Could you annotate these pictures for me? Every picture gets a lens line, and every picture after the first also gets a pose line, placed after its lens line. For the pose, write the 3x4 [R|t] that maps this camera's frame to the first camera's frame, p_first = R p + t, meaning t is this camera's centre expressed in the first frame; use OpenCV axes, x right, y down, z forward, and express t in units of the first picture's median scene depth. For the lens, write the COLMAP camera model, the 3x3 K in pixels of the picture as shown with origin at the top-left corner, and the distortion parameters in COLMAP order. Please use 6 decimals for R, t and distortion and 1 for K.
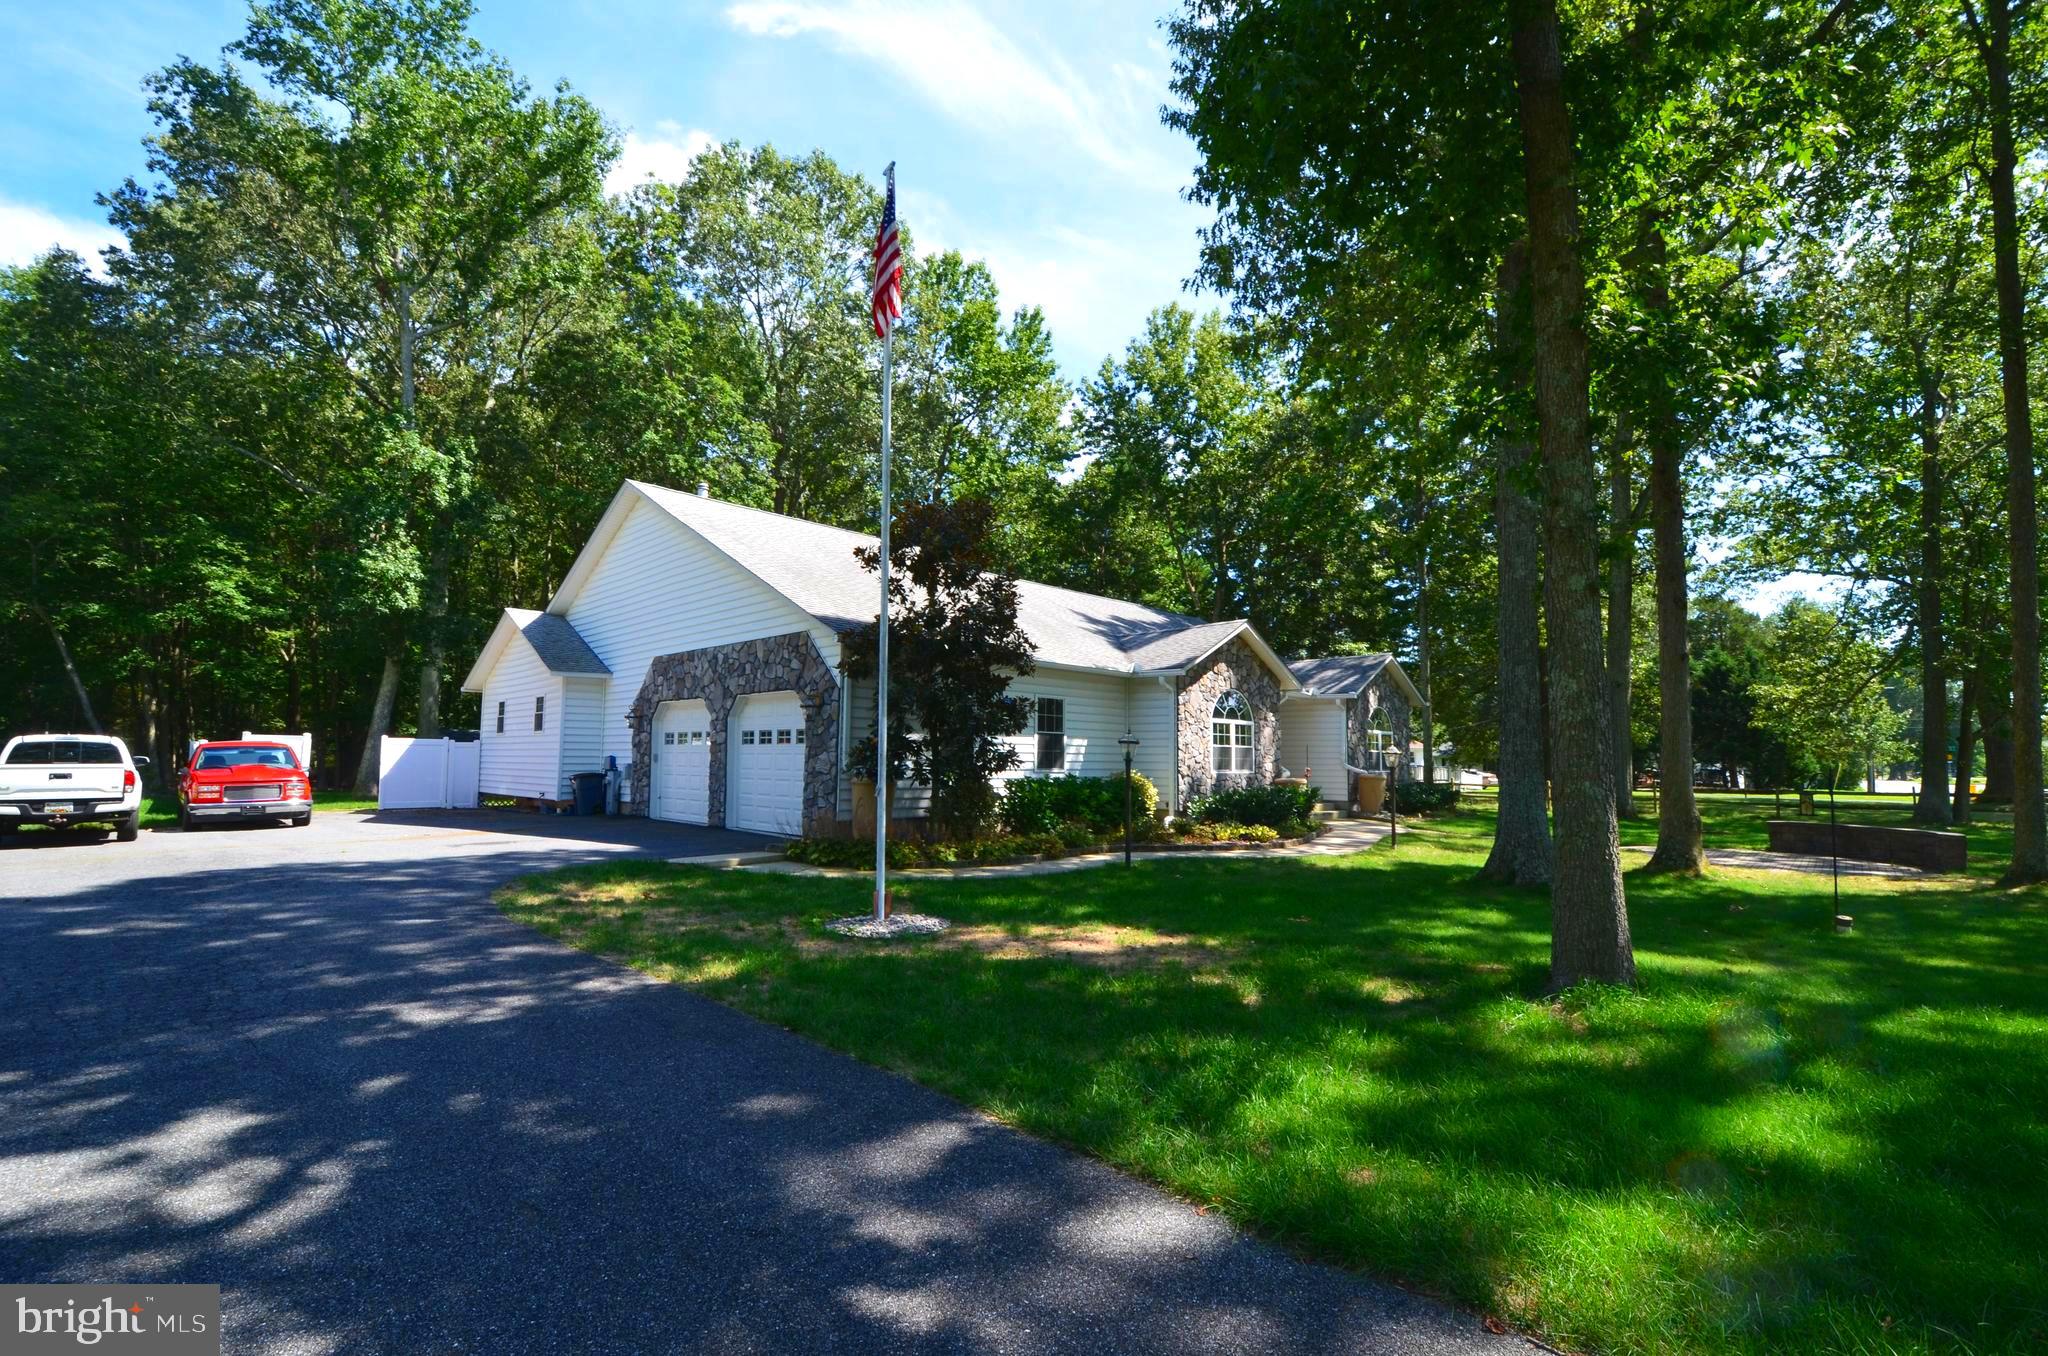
lens RADIAL K [[899.5, 0, 1024.0], [0, 899.5, 678.0], [0, 0, 1]] dist [-0.012722, 0.000152]
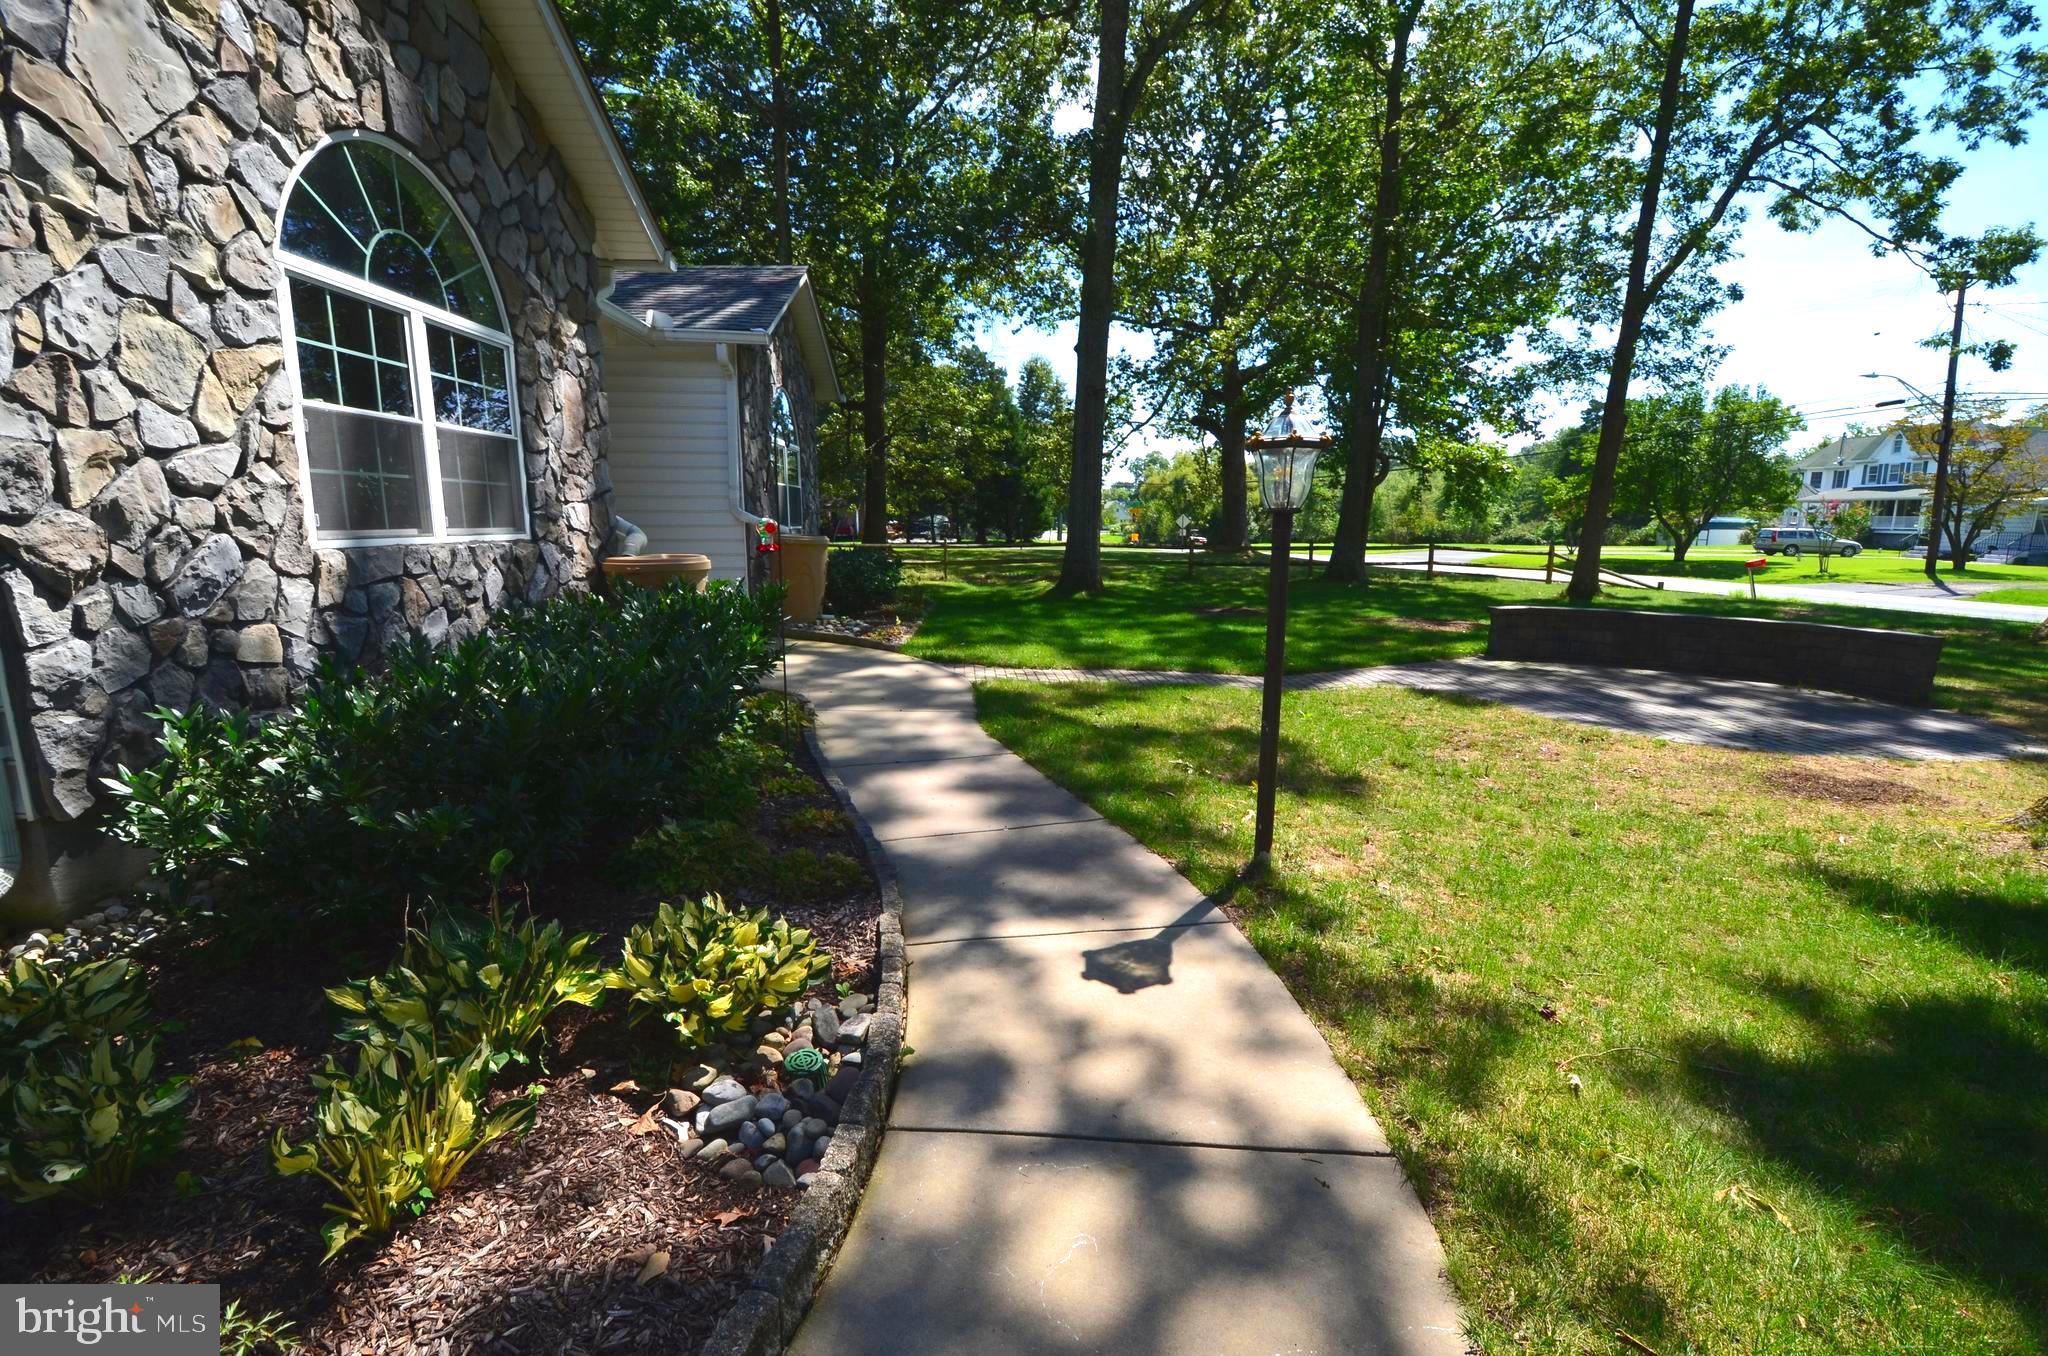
lens RADIAL K [[899.5, 0, 1024.0], [0, 899.5, 678.0], [0, 0, 1]] dist [-0.012722, 0.000152]
pose [[0.690113, -0.132192, 0.711526, 0.146384], [-0.061613, 0.968874, 0.239763, 0.064936], [-0.721074, -0.209303, 0.660488, 0.635958]]
